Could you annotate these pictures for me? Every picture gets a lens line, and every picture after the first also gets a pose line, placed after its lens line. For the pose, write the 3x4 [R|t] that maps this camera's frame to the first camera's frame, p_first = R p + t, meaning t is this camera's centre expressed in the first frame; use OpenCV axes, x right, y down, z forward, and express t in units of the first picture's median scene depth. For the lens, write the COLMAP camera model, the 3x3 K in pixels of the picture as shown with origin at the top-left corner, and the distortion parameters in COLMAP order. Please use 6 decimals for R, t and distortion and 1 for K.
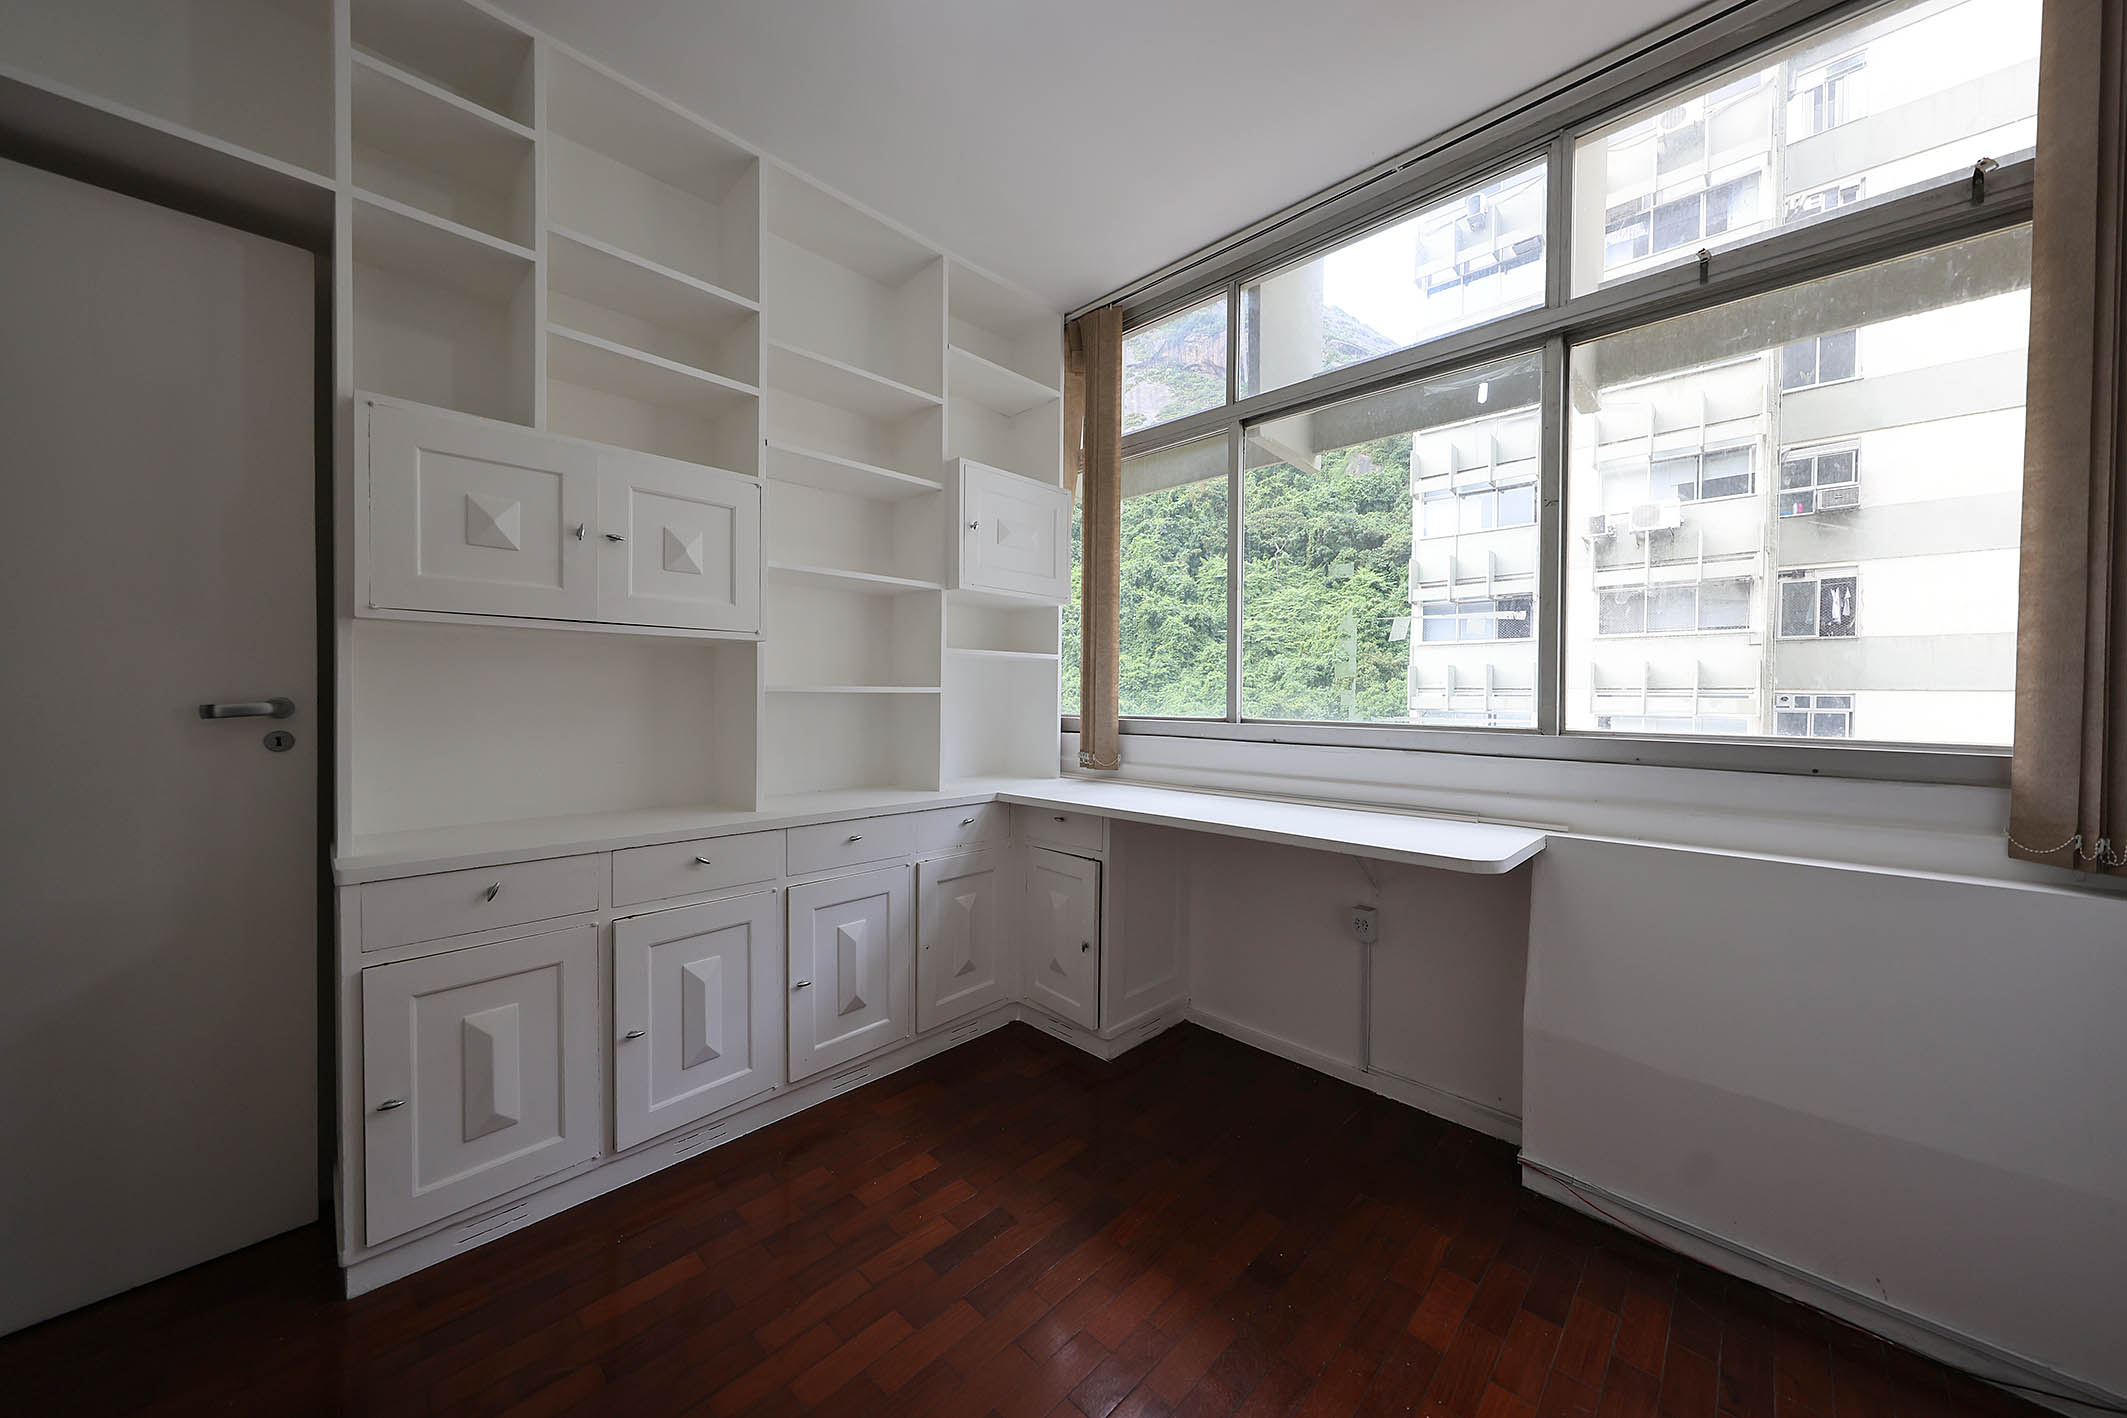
lens RADIAL K [[734.2, 0, 1056.9], [0, 734.2, 704.0], [0, 0, 1]] dist [0.000747, 0.000012]
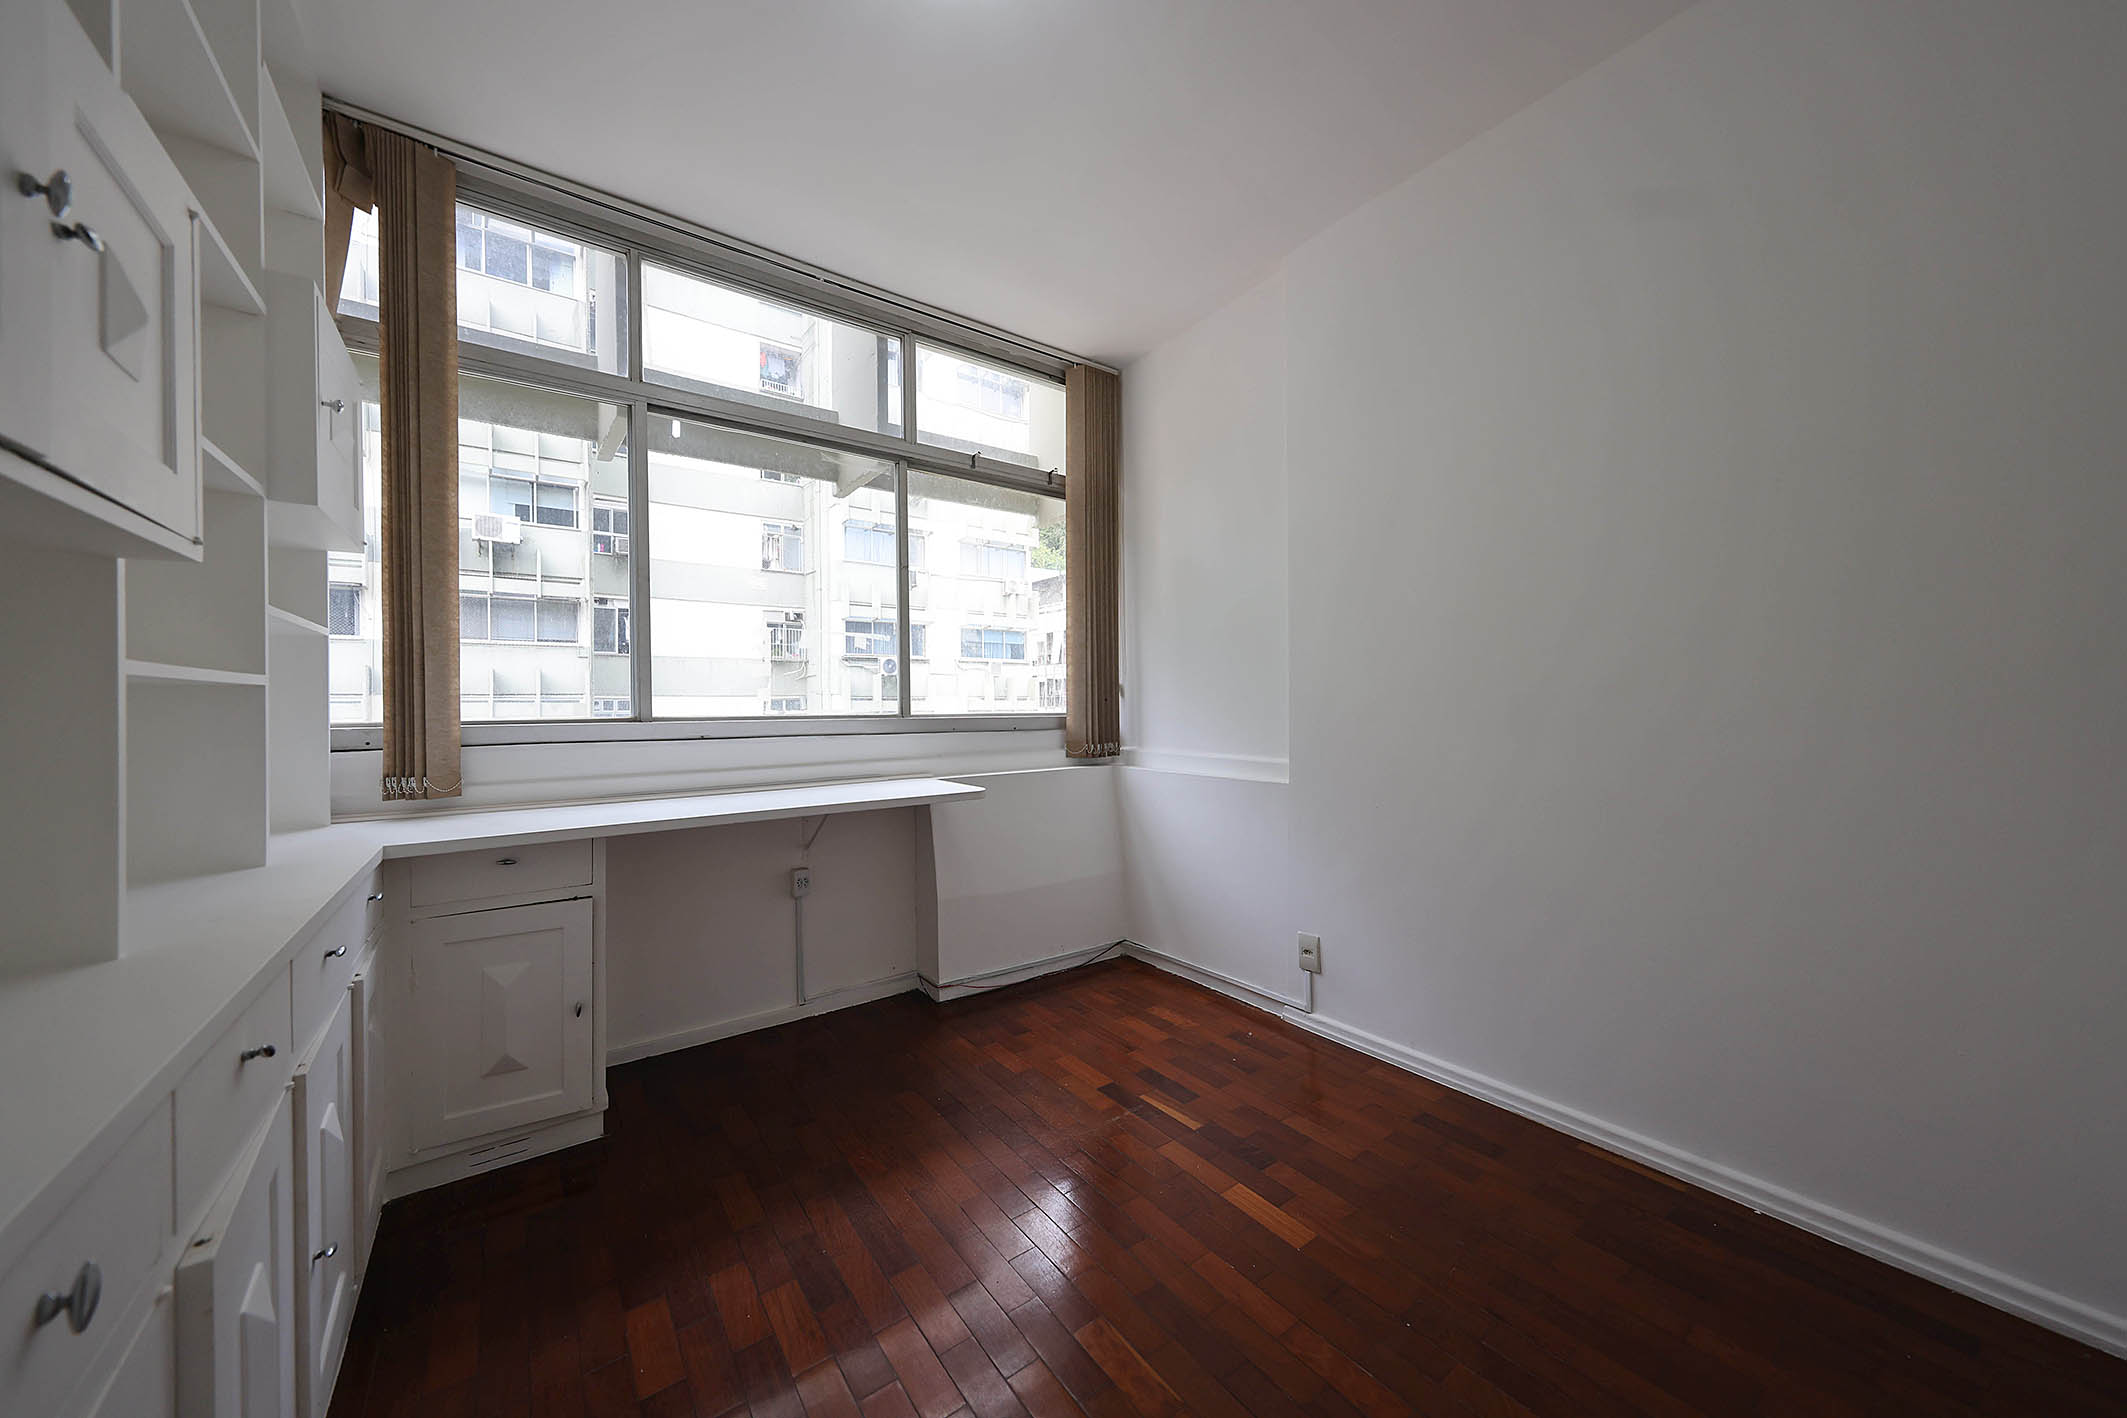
lens RADIAL K [[734.2, 0, 1056.9], [0, 734.2, 704.0], [0, 0, 1]] dist [0.000747, 0.000012]
pose [[0.171268, -0.011013, 0.985163, -0.536658], [0.019912, 0.999772, 0.007714, 0.005190], [-0.985023, 0.018295, 0.171448, 0.291270]]
